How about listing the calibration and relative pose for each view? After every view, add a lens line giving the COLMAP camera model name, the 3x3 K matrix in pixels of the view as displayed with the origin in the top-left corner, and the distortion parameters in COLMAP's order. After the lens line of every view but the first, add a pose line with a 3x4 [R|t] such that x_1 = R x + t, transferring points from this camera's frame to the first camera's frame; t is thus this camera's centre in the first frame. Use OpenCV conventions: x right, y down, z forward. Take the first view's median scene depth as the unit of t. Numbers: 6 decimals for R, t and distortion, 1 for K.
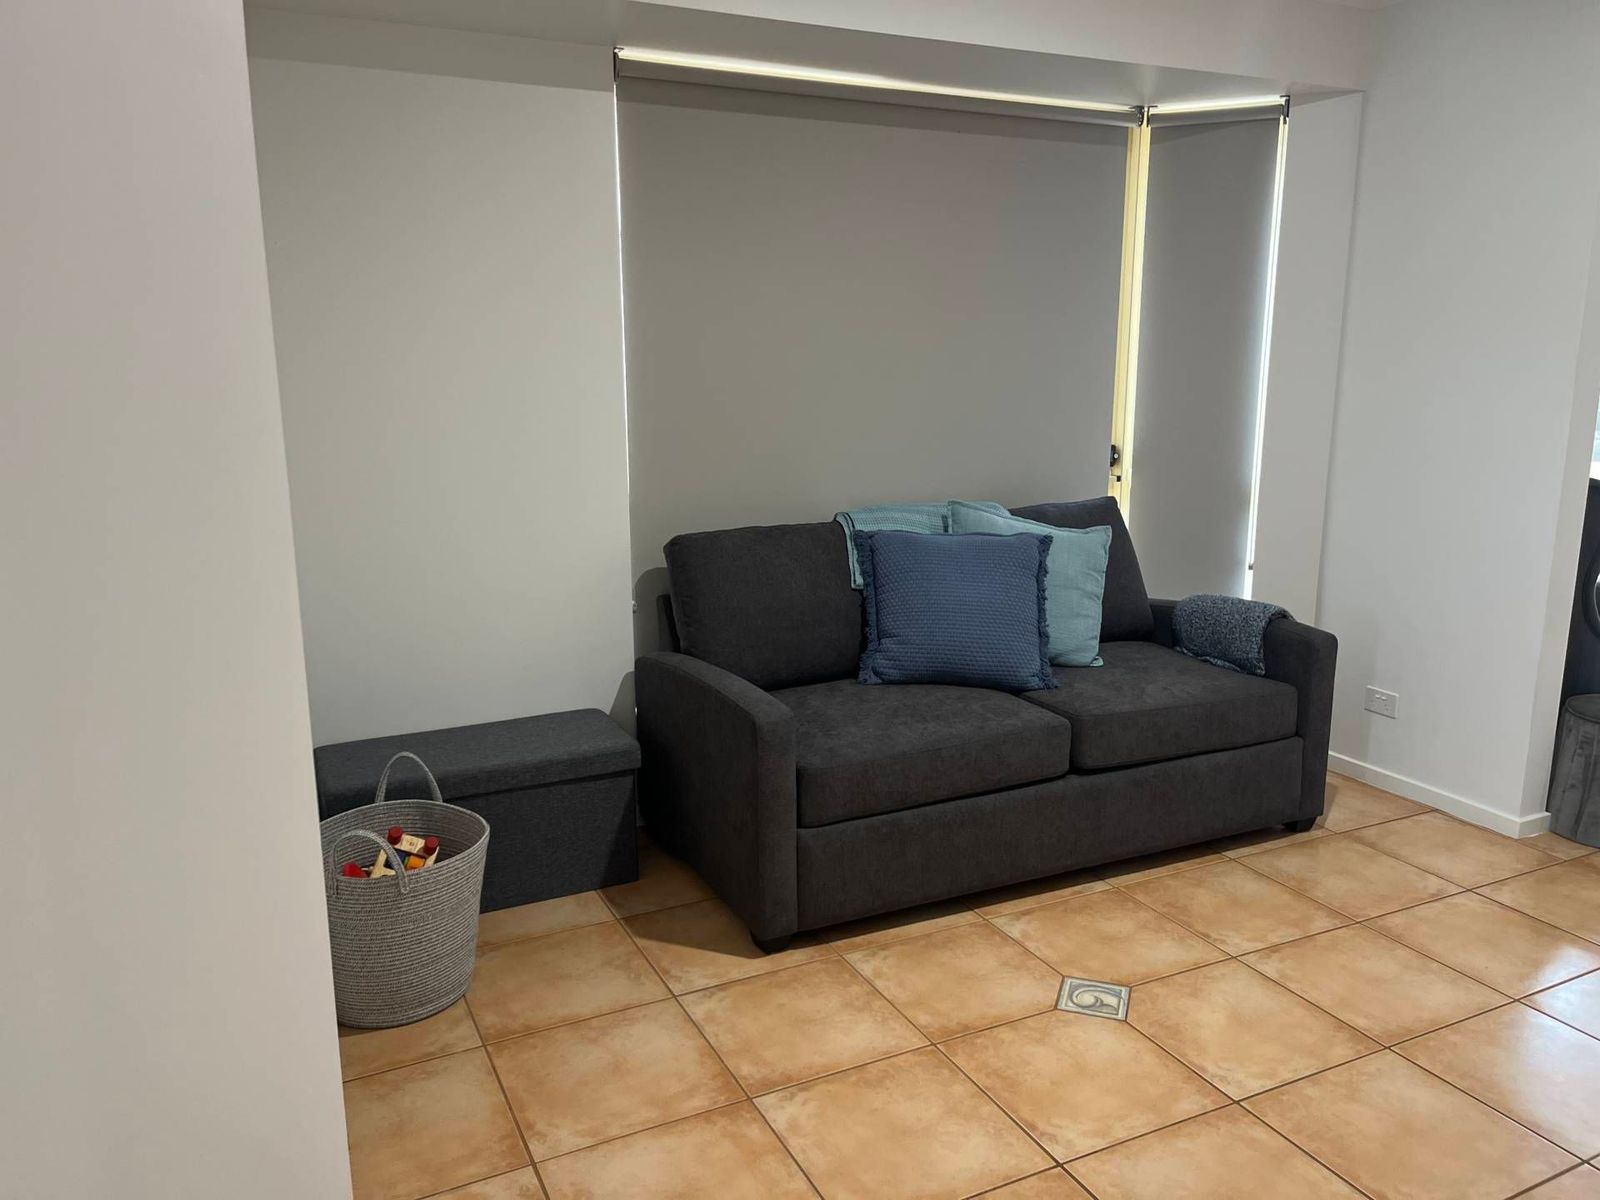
lens RADIAL K [[1209.7, 0, 767.9], [0, 1209.7, 618.2], [0, 0, 1]] dist [0.029288, -0.057995]
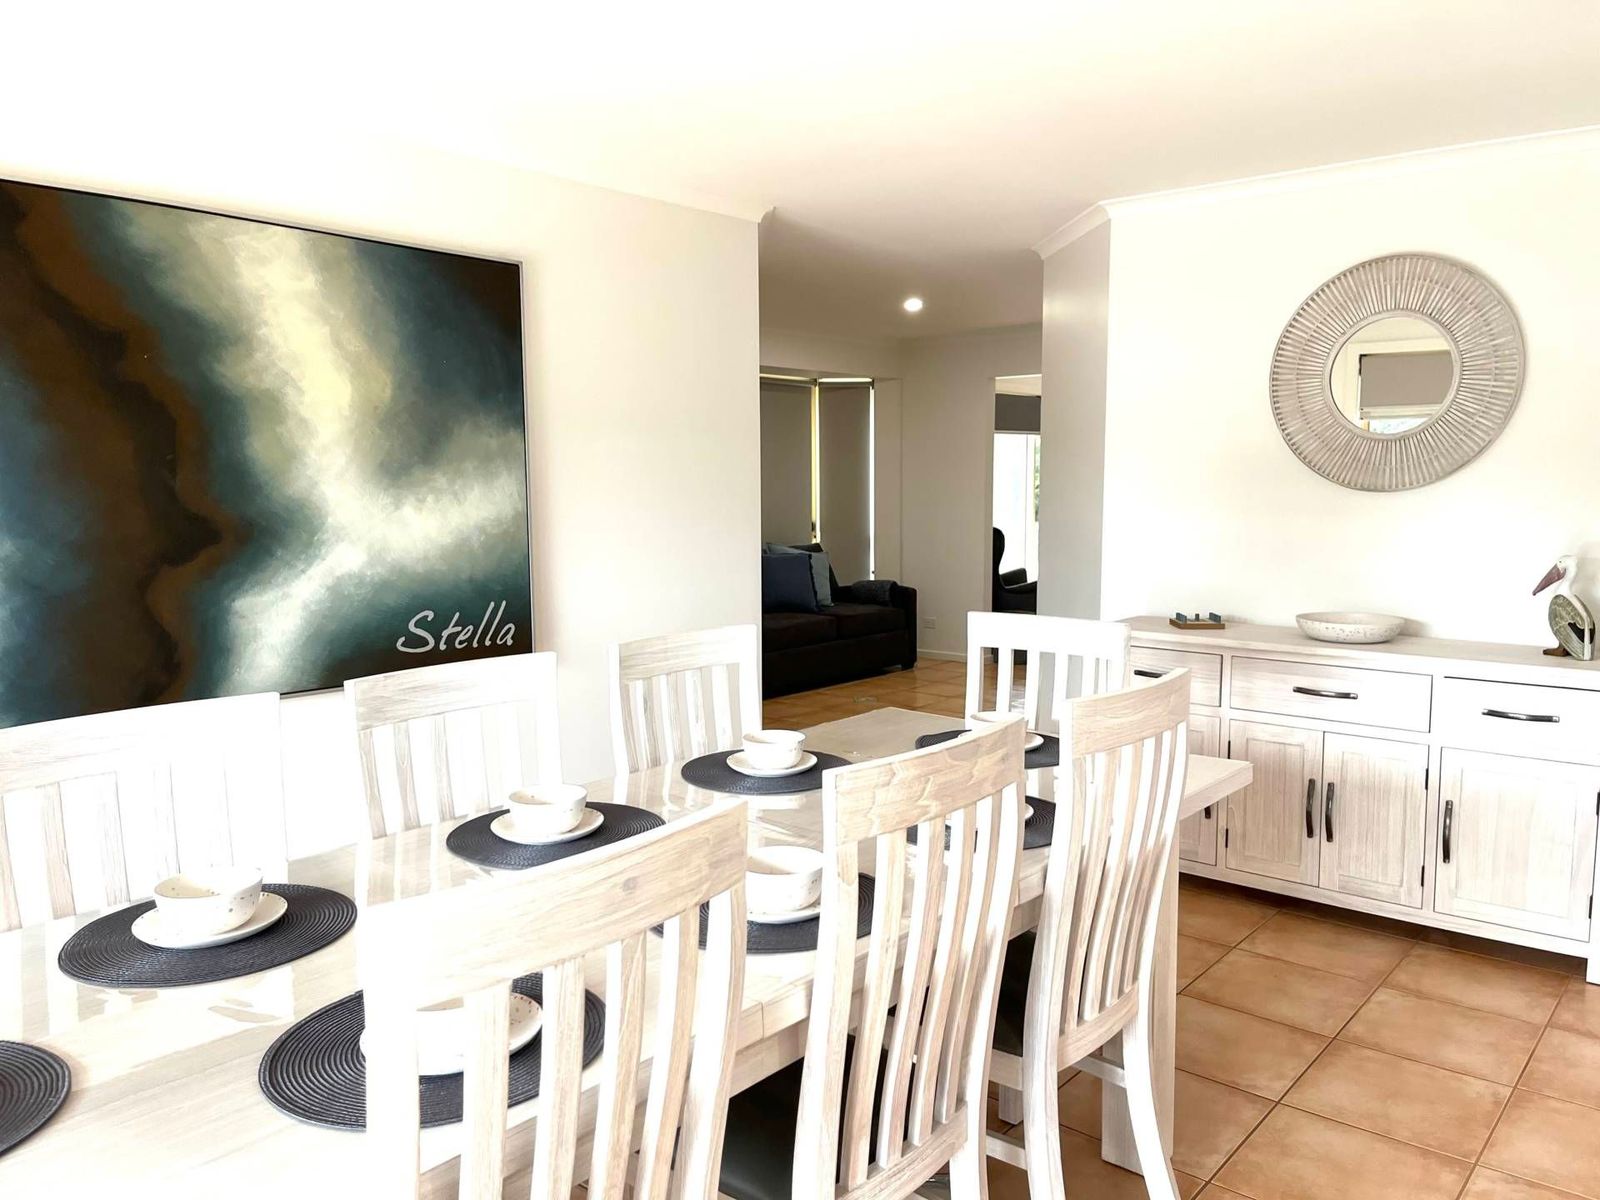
lens RADIAL K [[1209.7, 0, 800.7], [0, 1209.7, 605.5], [0, 0, 1]] dist [0.029288, -0.057995]
pose [[0.905860, -0.042525, 0.421438, -0.831020], [0.092006, 0.990947, -0.097772, 0.276313], [-0.413465, 0.127342, 0.901571, -1.201524]]
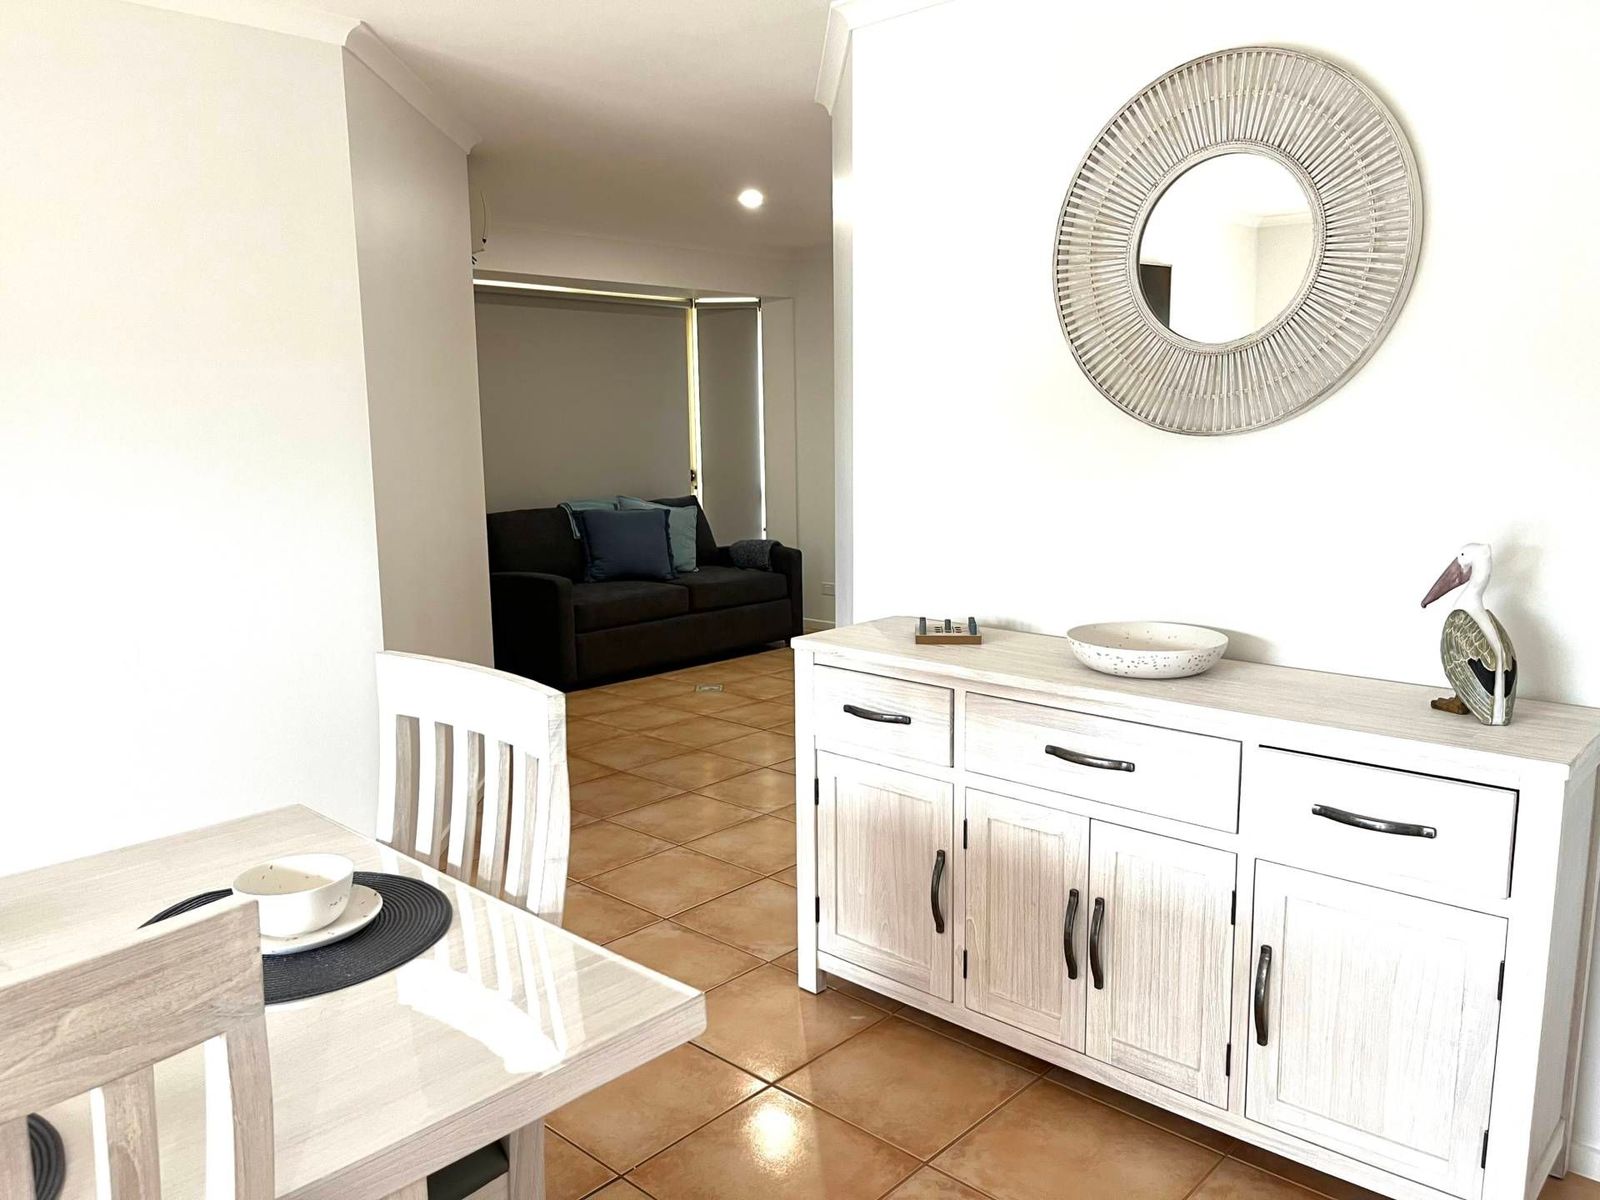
lens RADIAL K [[1209.7, 0, 807.6], [0, 1209.7, 609.2], [0, 0, 1]] dist [0.029288, -0.057995]
pose [[0.923731, -0.064298, 0.377608, -0.338300], [0.089678, 0.994715, -0.049999, 0.225720], [-0.372397, 0.080049, 0.924615, -0.979665]]
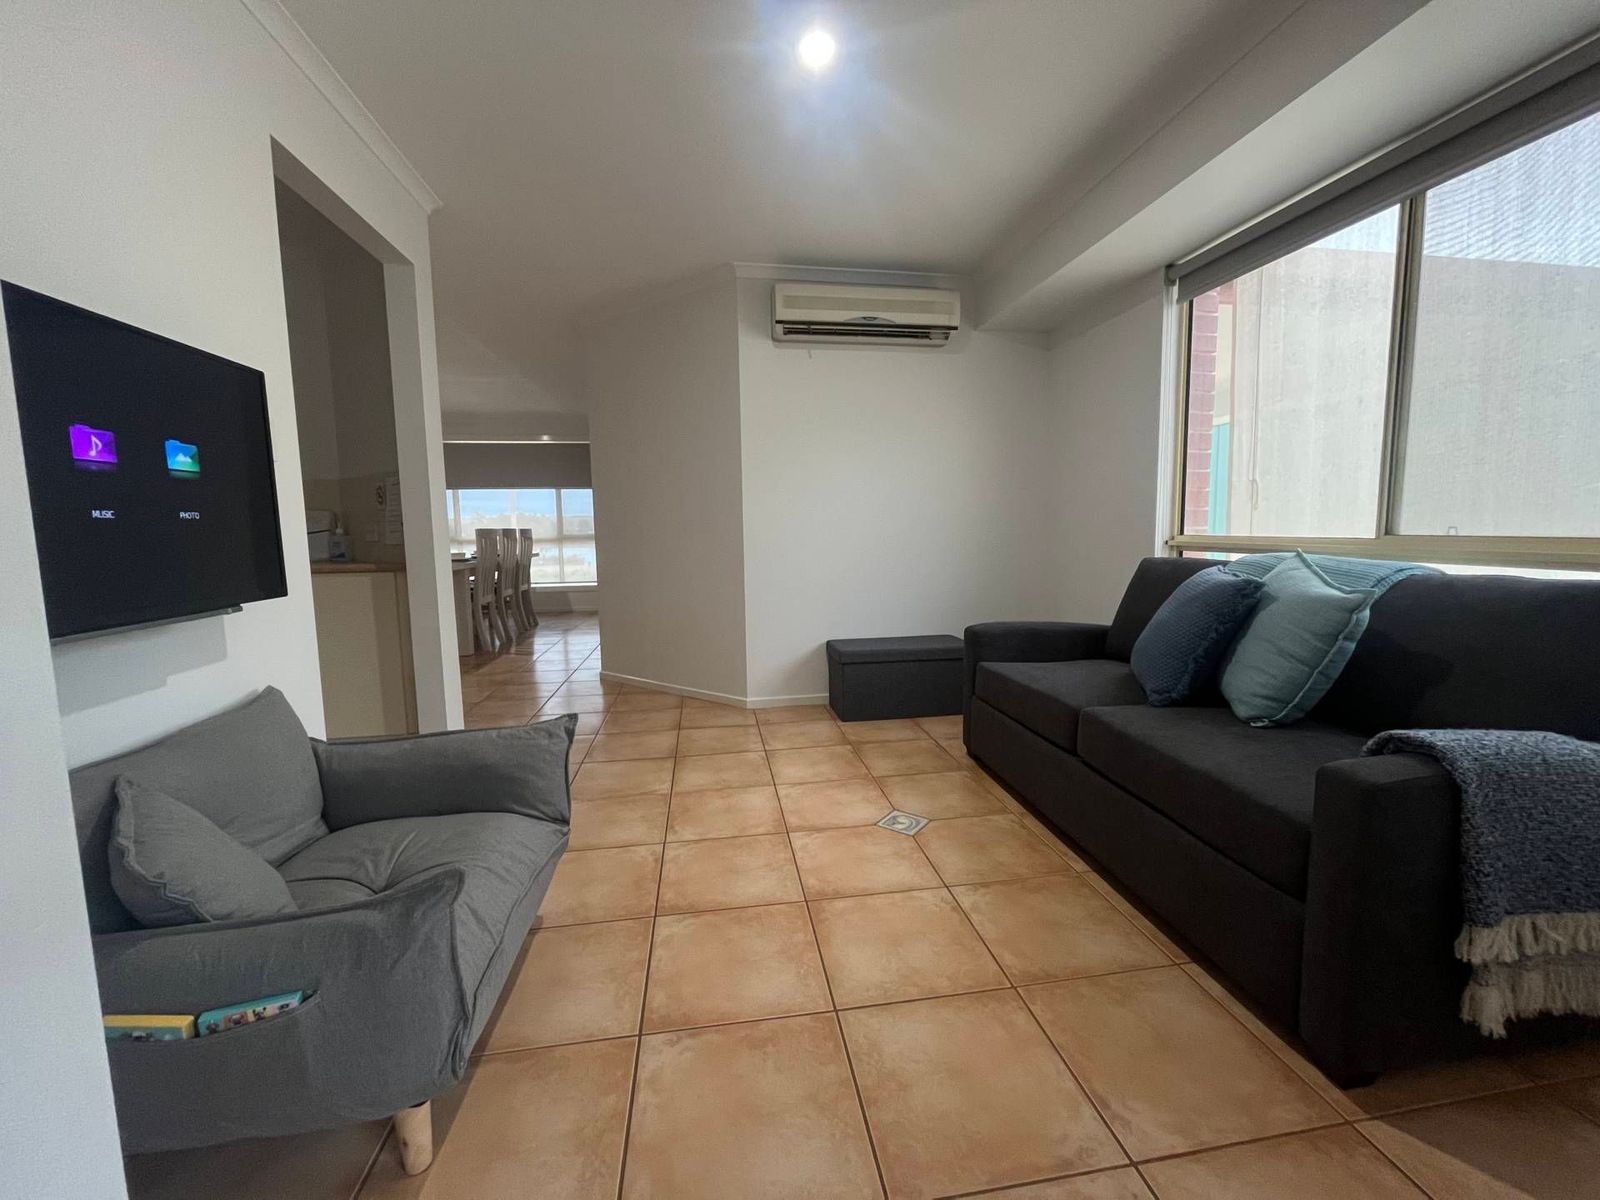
lens RADIAL K [[640.7, 0, 804.3], [0, 640.7, 592.2], [0, 0, 1]] dist [-0.001430, -0.000064]
pose [[-0.275904, 0.119672, -0.953706, 0.828386], [-0.188187, 0.966291, 0.175693, -0.081846], [0.942583, 0.227949, -0.244083, 0.779207]]
